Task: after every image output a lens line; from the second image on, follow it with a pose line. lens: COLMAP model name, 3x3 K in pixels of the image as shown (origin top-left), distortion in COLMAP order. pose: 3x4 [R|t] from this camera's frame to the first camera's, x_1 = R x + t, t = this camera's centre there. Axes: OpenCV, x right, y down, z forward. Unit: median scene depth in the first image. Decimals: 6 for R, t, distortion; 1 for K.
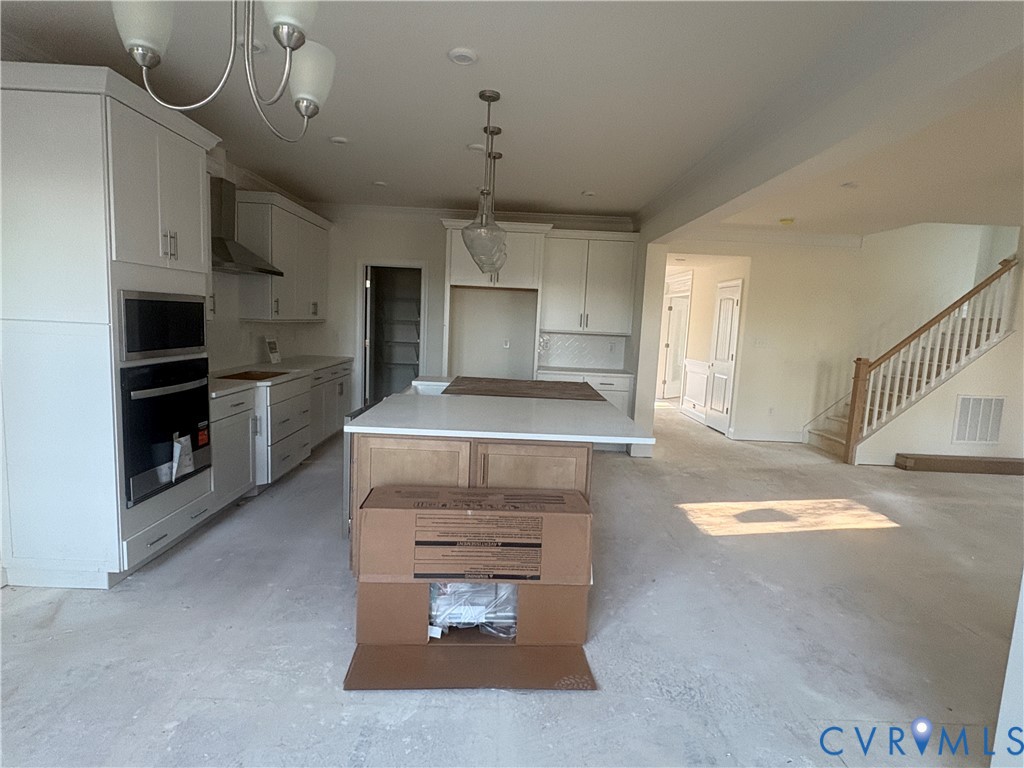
lens RADIAL K [[552.9, 0, 514.3], [0, 552.9, 384.8], [0, 0, 1]] dist [0.007745, 0.001620]
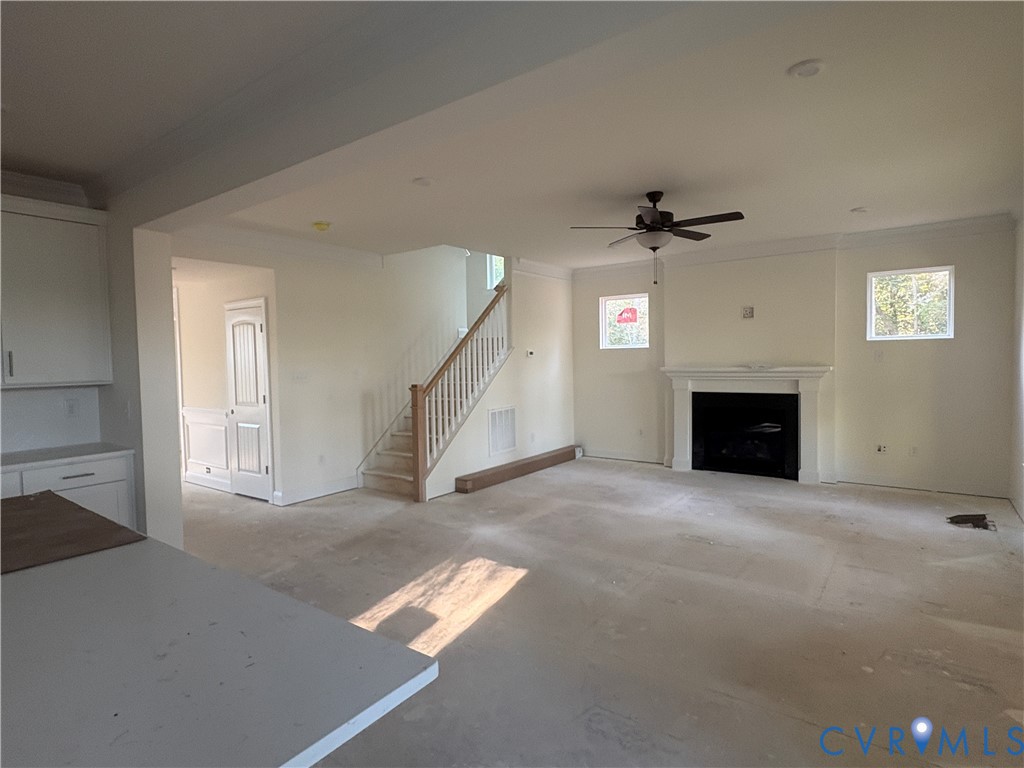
lens RADIAL K [[552.9, 0, 512.1], [0, 552.9, 383.6], [0, 0, 1]] dist [0.007745, 0.001620]
pose [[0.610025, -0.095305, 0.786630, 0.004417], [0.141344, 0.989907, 0.010322, -0.035852], [-0.779674, 0.104888, 0.617339, 0.305378]]
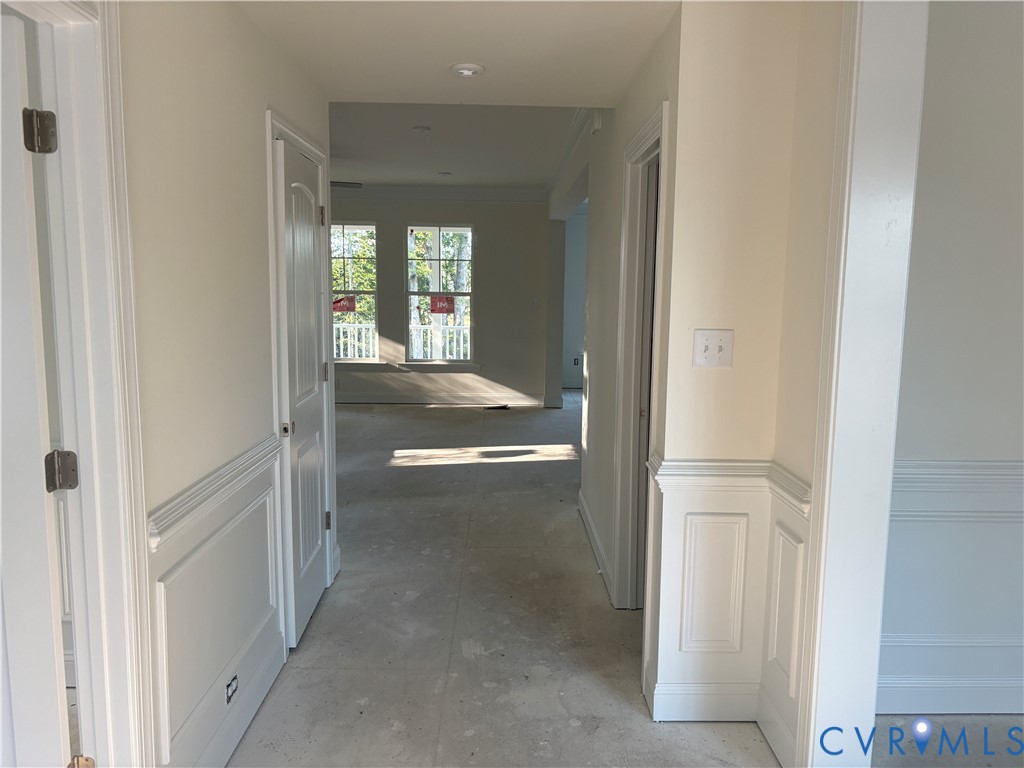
lens RADIAL K [[772.9, 0, 513.5], [0, 772.9, 384.1], [0, 0, 1]] dist [0.011711, -0.001781]
pose [[-0.998066, -0.061722, -0.007354, 0.325869], [-0.061684, 0.968913, 0.239588, -0.202706], [-0.007663, 0.239578, -0.970847, 1.758267]]
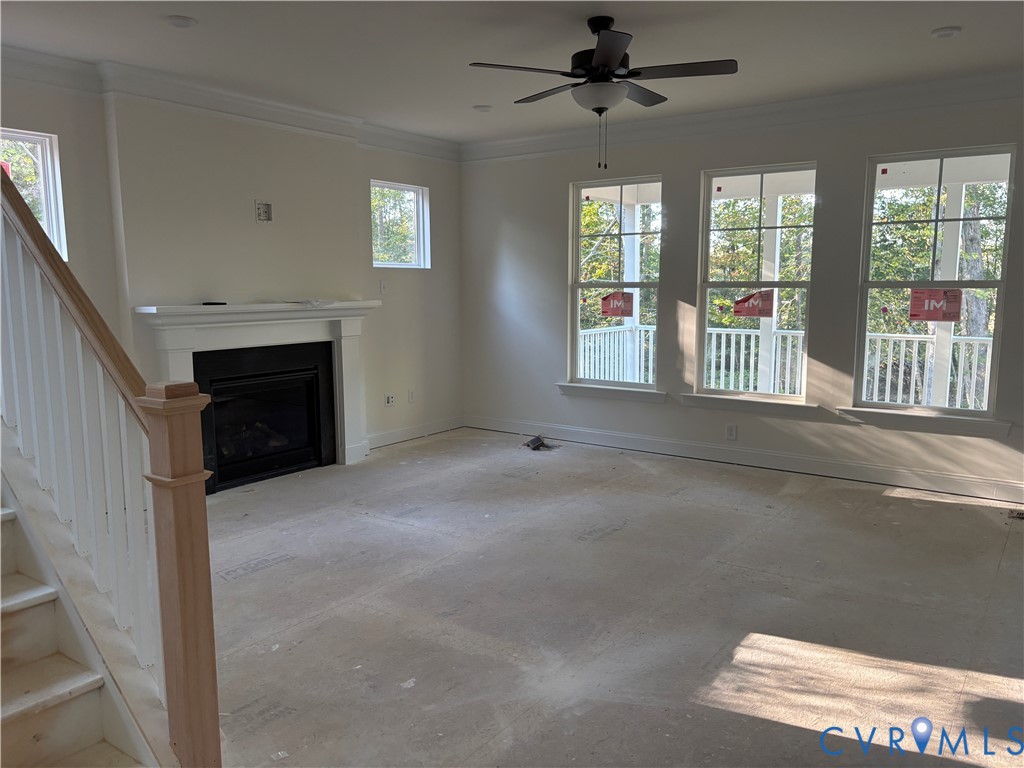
lens RADIAL K [[772.9, 0, 520.3], [0, 772.9, 390.5], [0, 0, 1]] dist [0.011711, -0.001781]
pose [[-0.802609, -0.127854, 0.582642, 0.328171], [0.033272, 0.965643, 0.257733, -0.113017], [-0.595576, 0.226245, -0.770780, 1.114608]]
